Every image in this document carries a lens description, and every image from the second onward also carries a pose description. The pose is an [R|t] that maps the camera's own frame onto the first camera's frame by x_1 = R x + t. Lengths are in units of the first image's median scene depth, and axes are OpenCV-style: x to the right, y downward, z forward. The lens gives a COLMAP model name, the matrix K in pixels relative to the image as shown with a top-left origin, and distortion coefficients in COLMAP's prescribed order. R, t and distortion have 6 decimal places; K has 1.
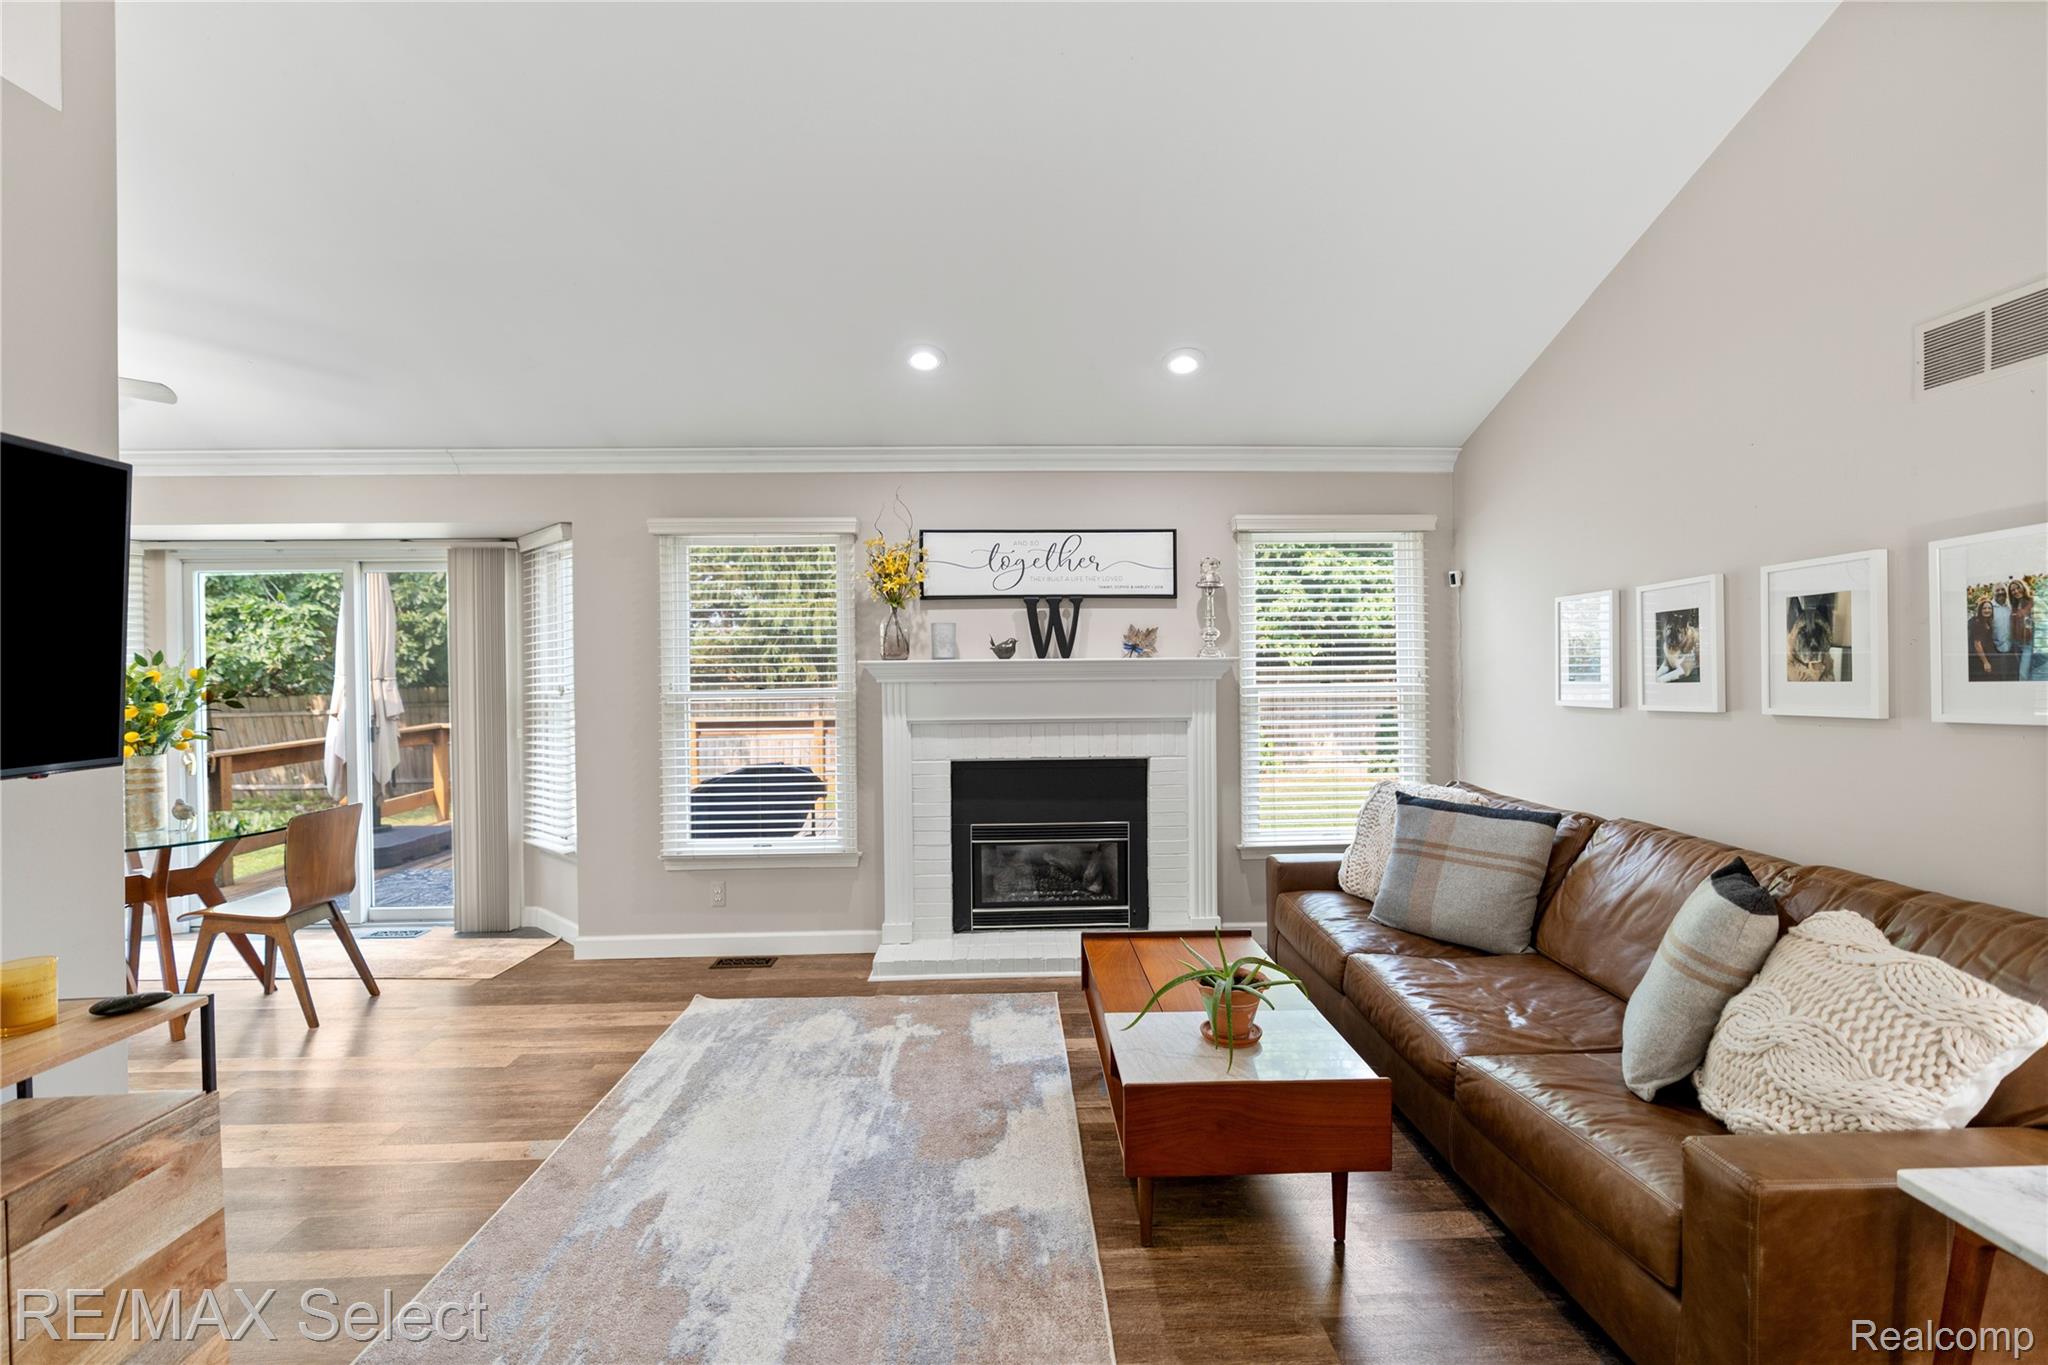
lens RADIAL K [[929.6, 0, 1030.8], [0, 929.6, 683.7], [0, 0, 1]] dist [-0.013517, 0.006138]
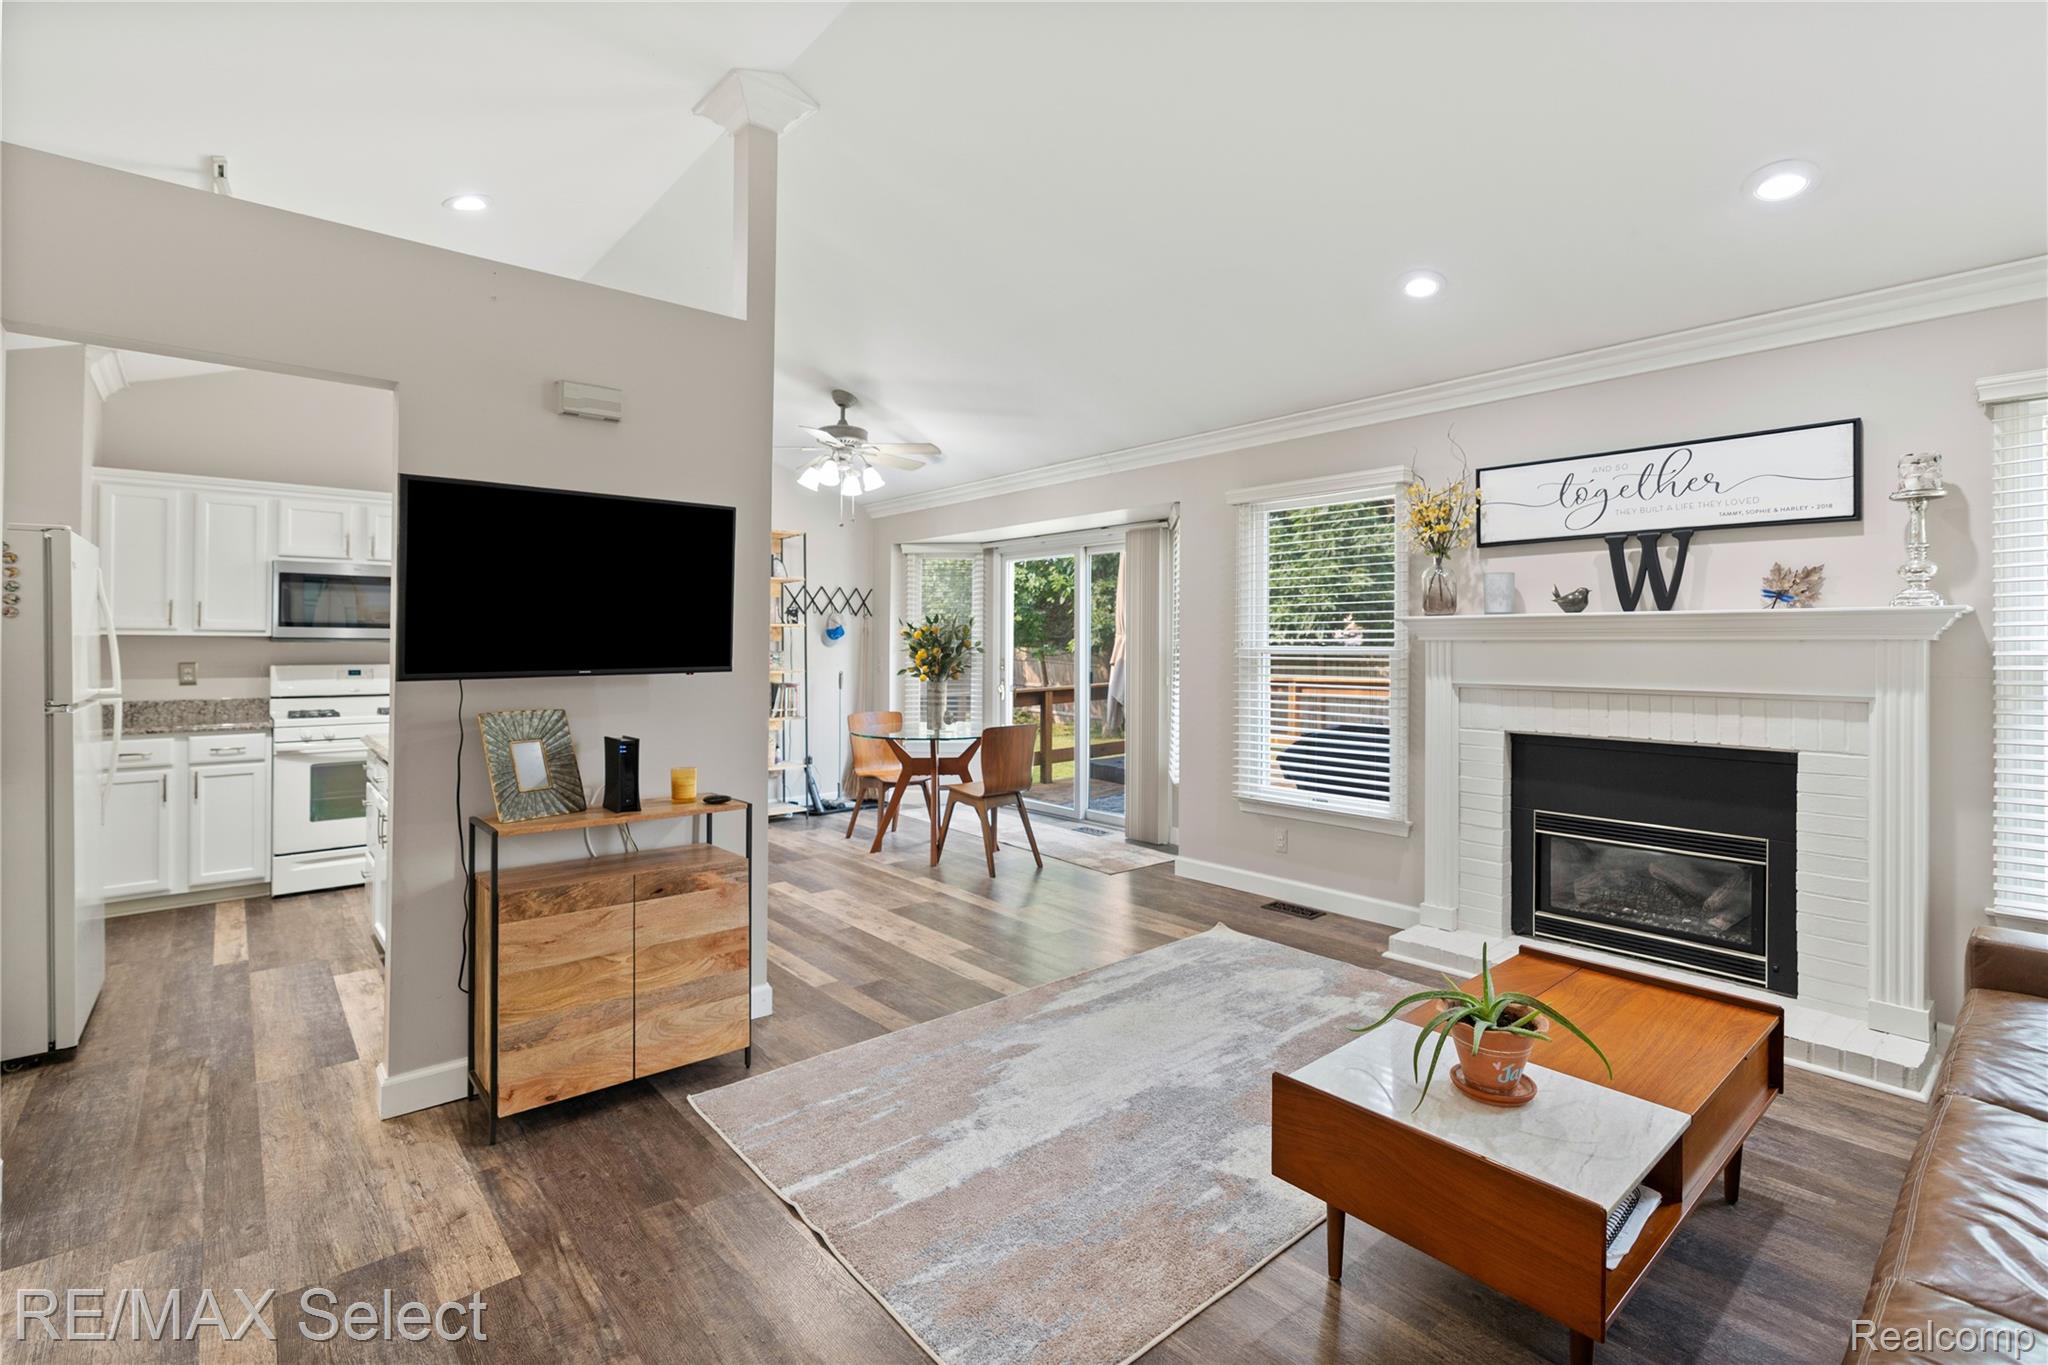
lens RADIAL K [[929.6, 0, 1022.3], [0, 929.6, 639.5], [0, 0, 1]] dist [-0.013517, 0.006138]
pose [[0.626386, 0.008464, -0.779467, 0.358680], [-0.017369, 0.999844, -0.003101, 0.008883], [0.779319, 0.015481, 0.626436, 0.129153]]
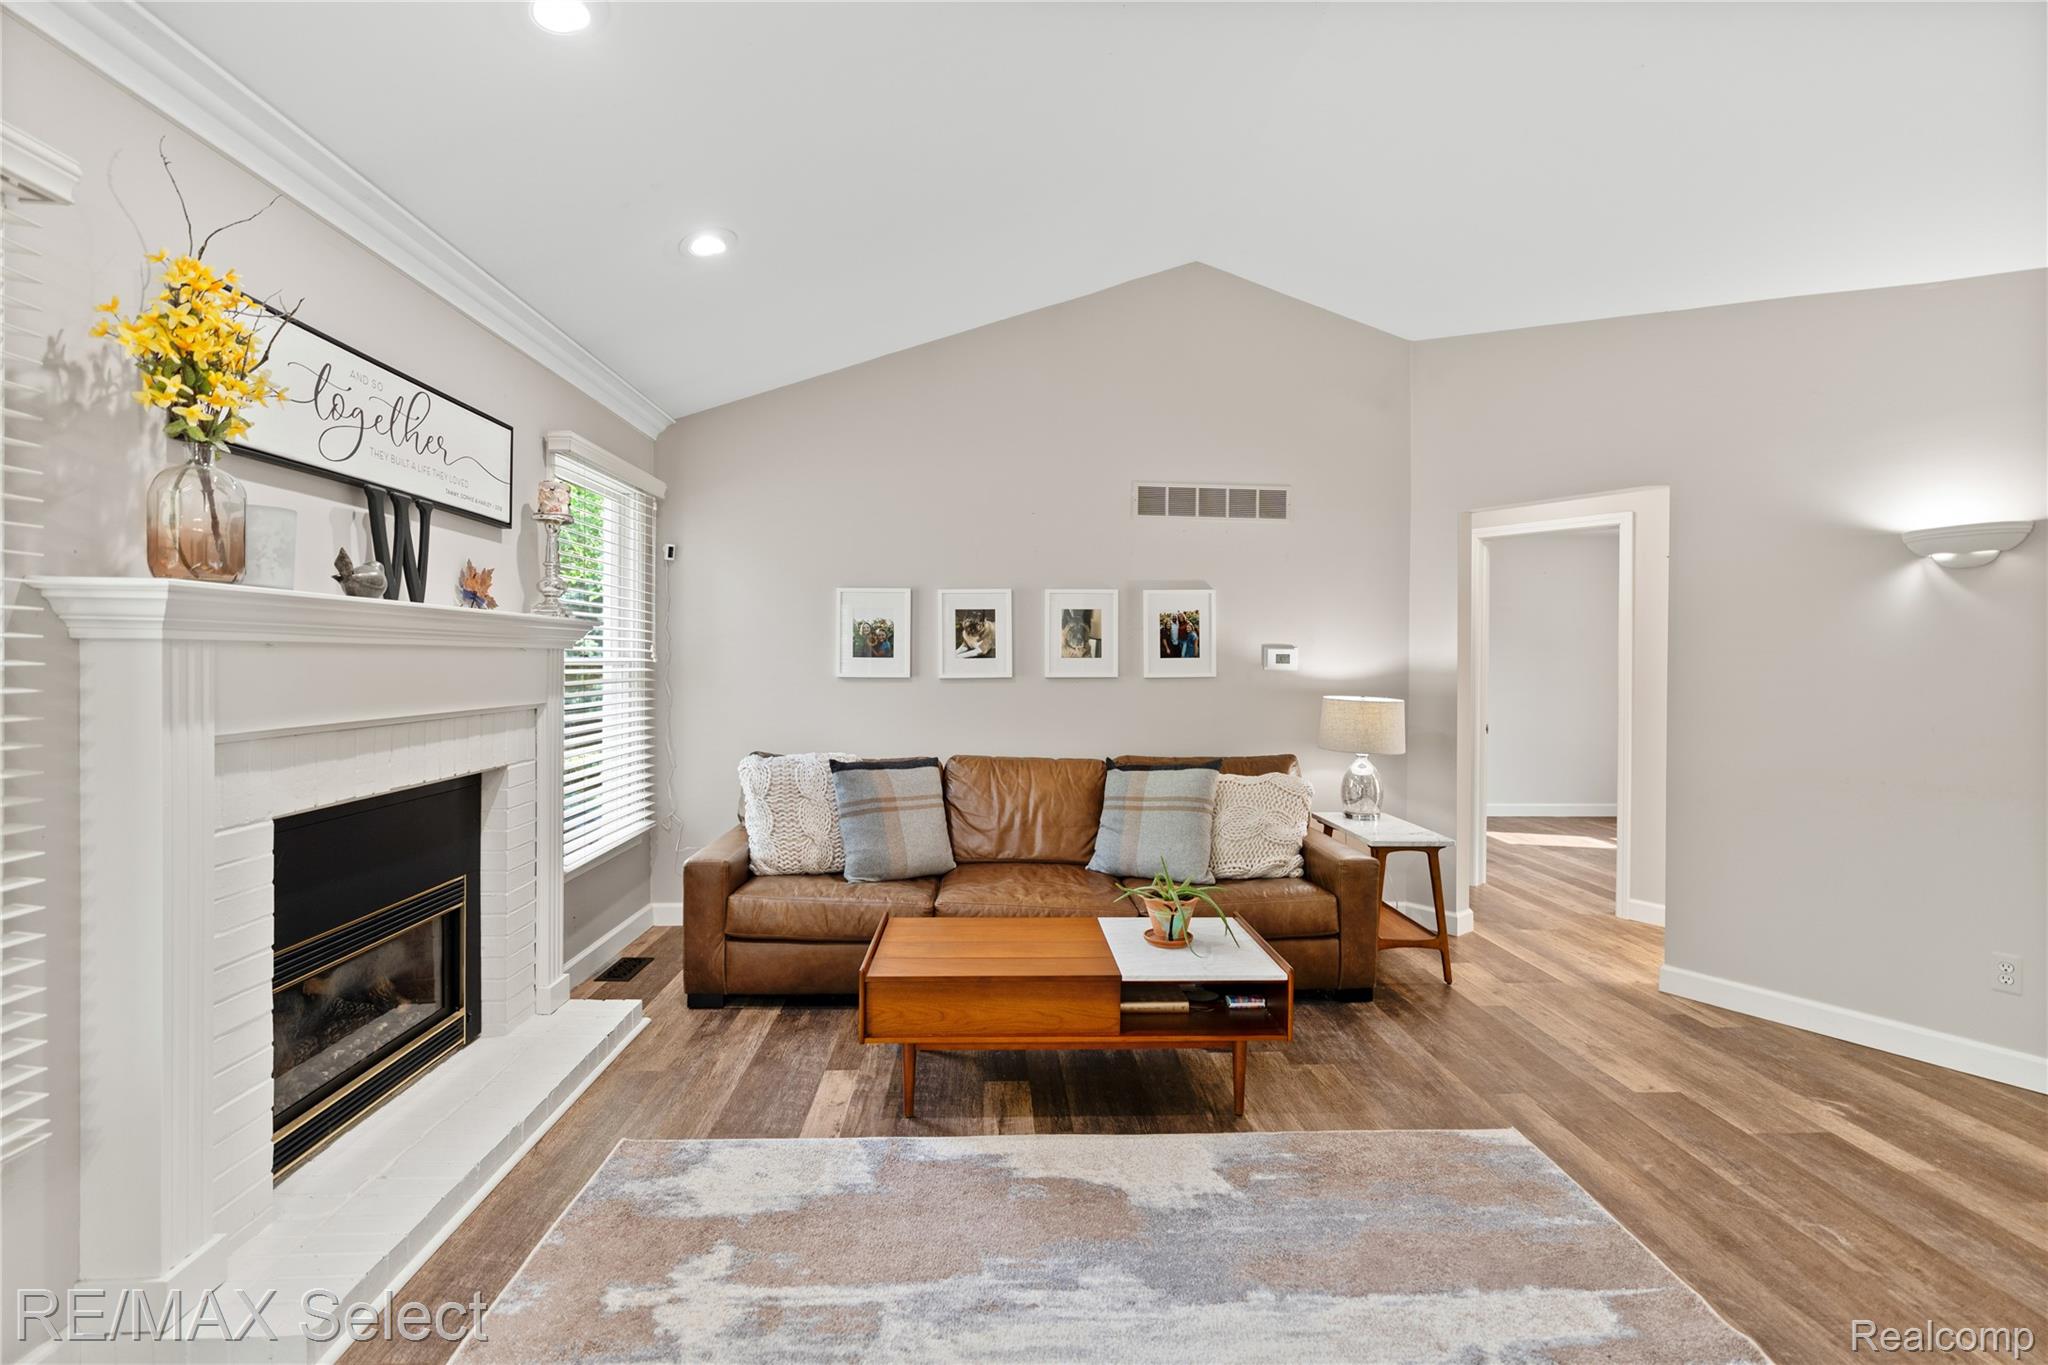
lens RADIAL K [[929.6, 0, 1036.5], [0, 929.6, 664.4], [0, 0, 1]] dist [-0.013517, 0.006138]
pose [[-0.030375, 0.006082, 0.999520, -0.636880], [0.001616, 0.999980, -0.006036, 0.014156], [-0.999537, 0.001432, -0.030384, 0.764643]]
